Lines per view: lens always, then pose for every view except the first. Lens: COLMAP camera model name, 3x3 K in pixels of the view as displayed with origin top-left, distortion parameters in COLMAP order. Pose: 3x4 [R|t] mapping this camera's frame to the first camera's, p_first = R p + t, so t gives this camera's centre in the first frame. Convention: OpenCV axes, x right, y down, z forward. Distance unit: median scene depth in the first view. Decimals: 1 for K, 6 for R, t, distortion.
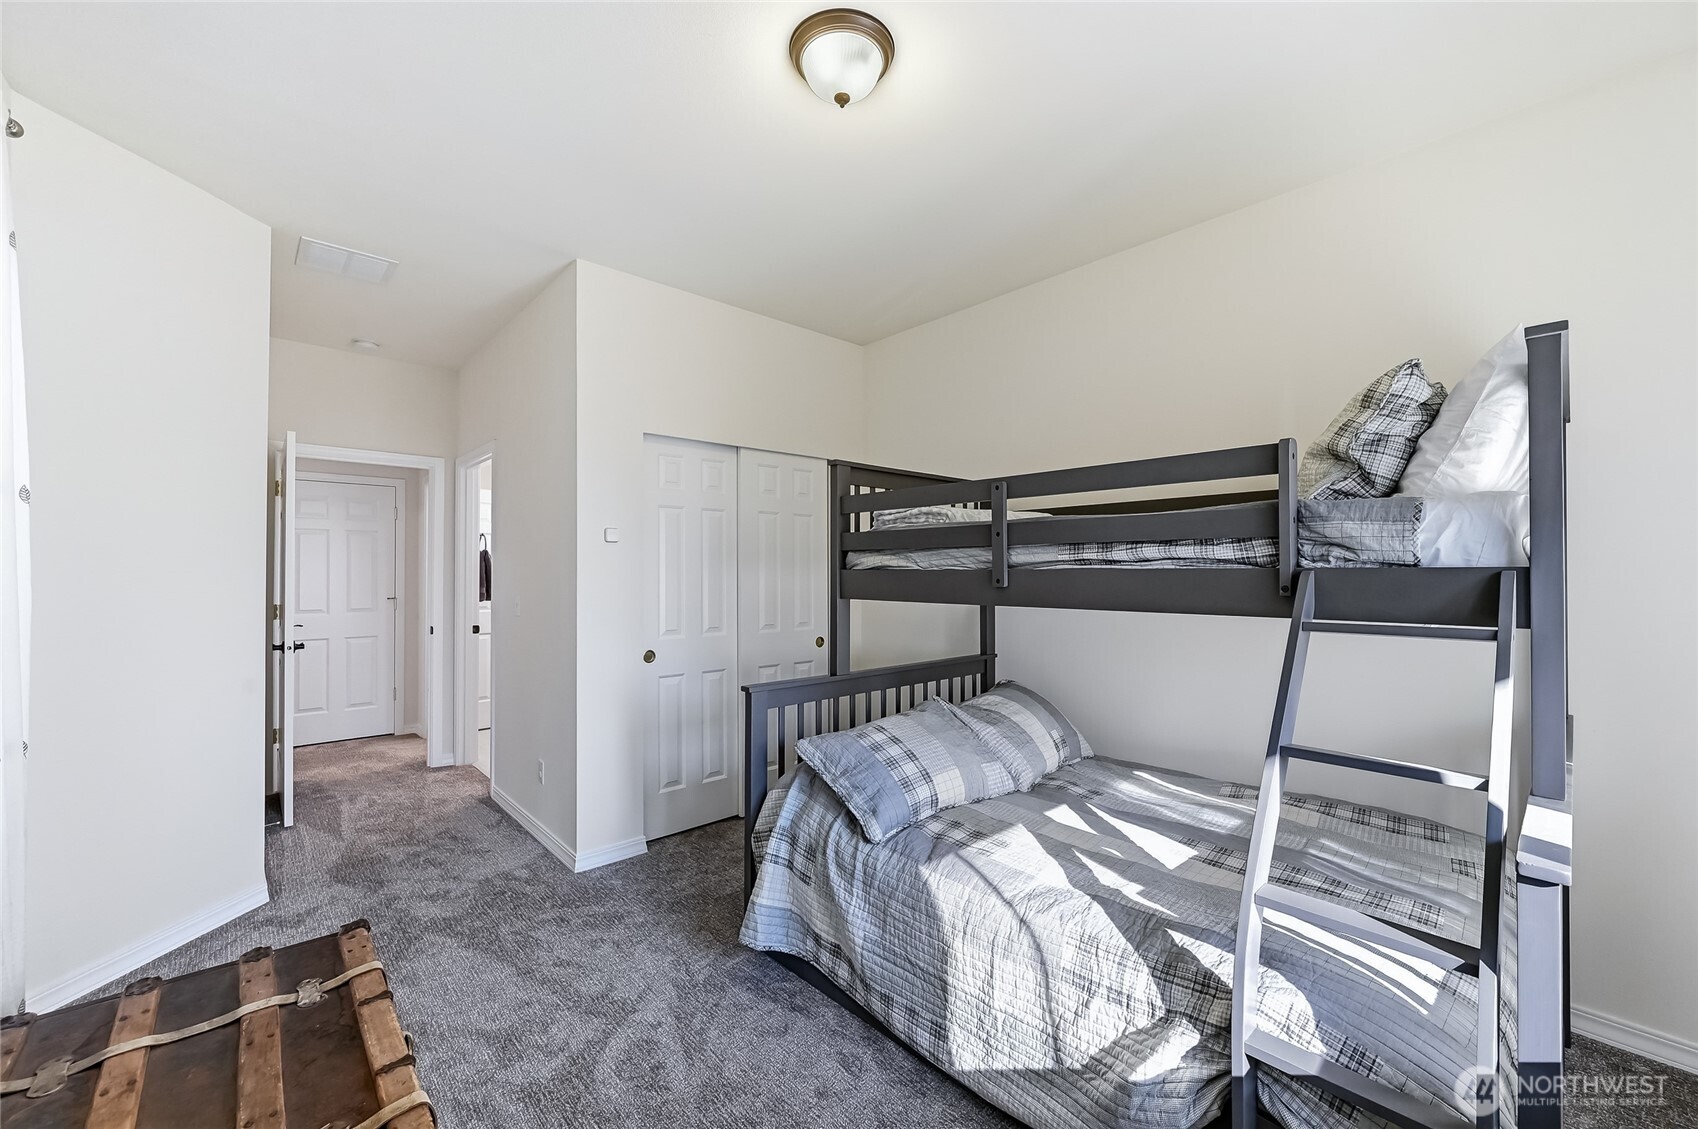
lens RADIAL K [[677.7, 0, 853.6], [0, 677.7, 575.4], [0, 0, 1]] dist [-0.001411, 0.000901]
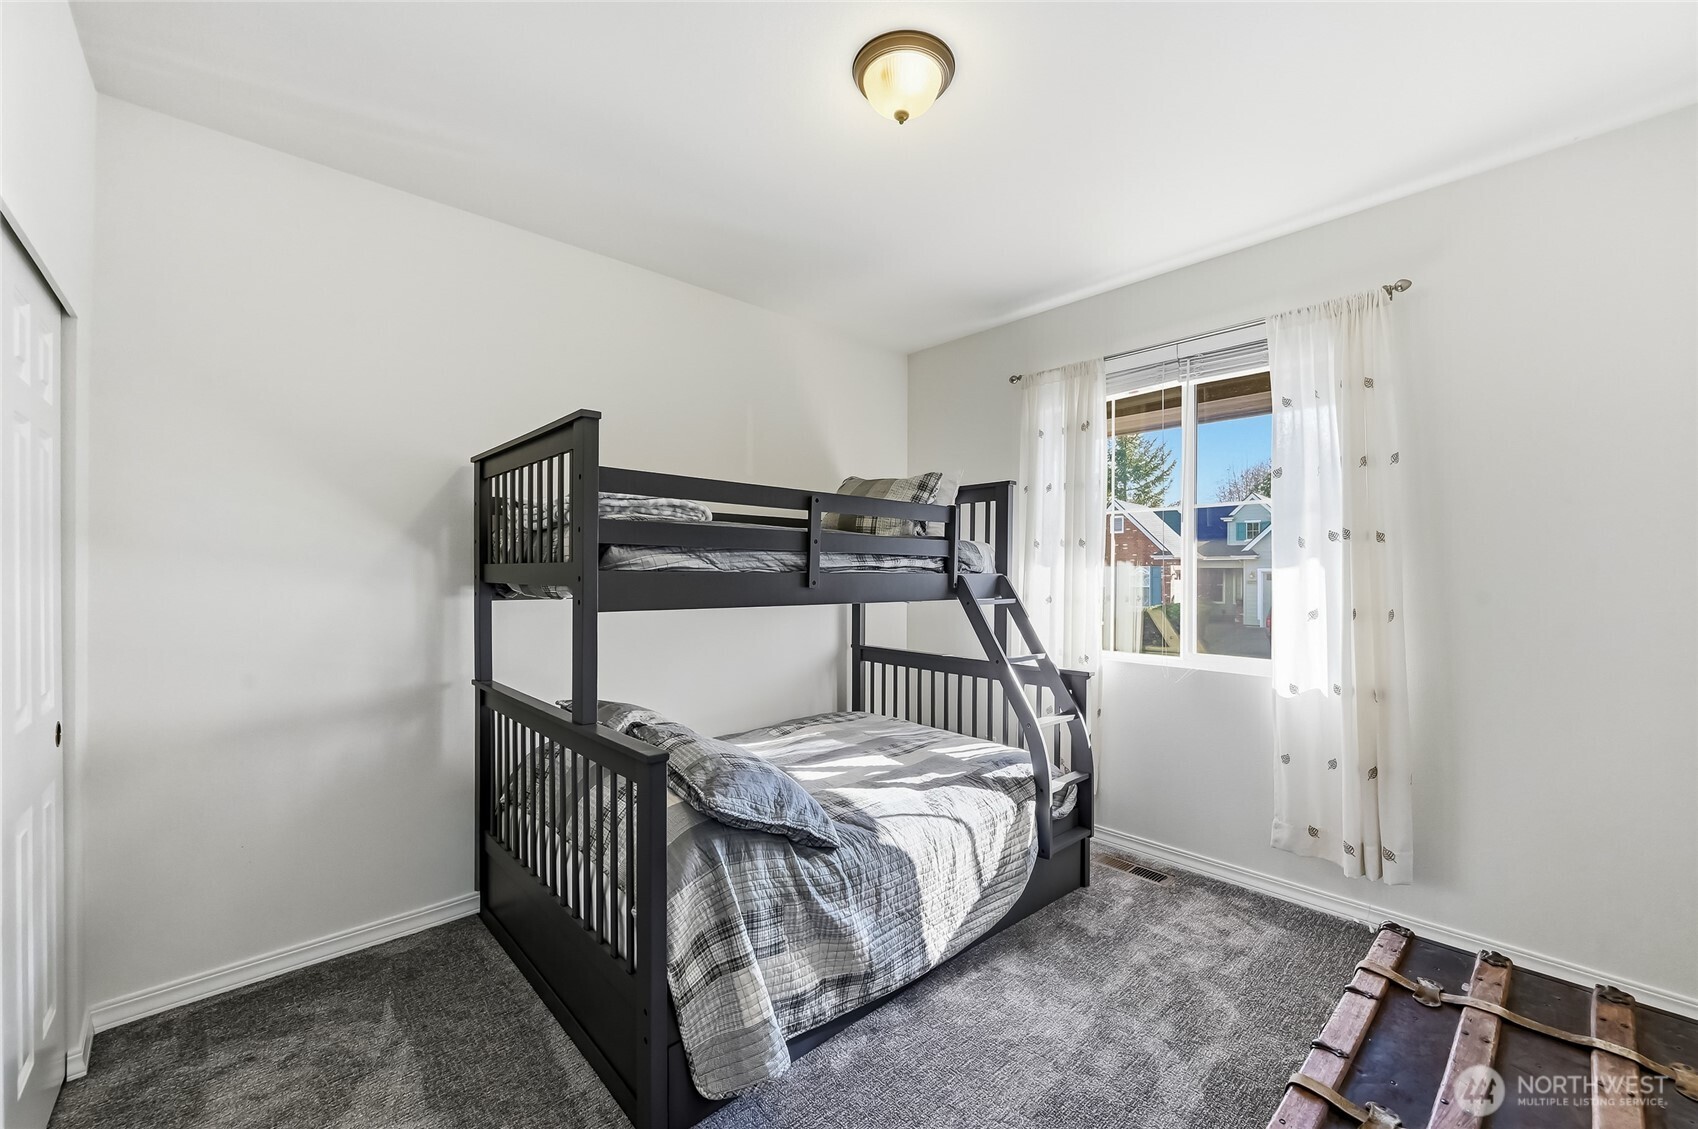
lens RADIAL K [[677.7, 0, 853.6], [0, 677.7, 575.4], [0, 0, 1]] dist [-0.001411, 0.000901]
pose [[-0.013263, -0.001414, 0.999911, -1.016736], [-0.002868, 0.999995, 0.001376, -0.006884], [-0.999908, -0.002850, -0.013267, 1.046131]]
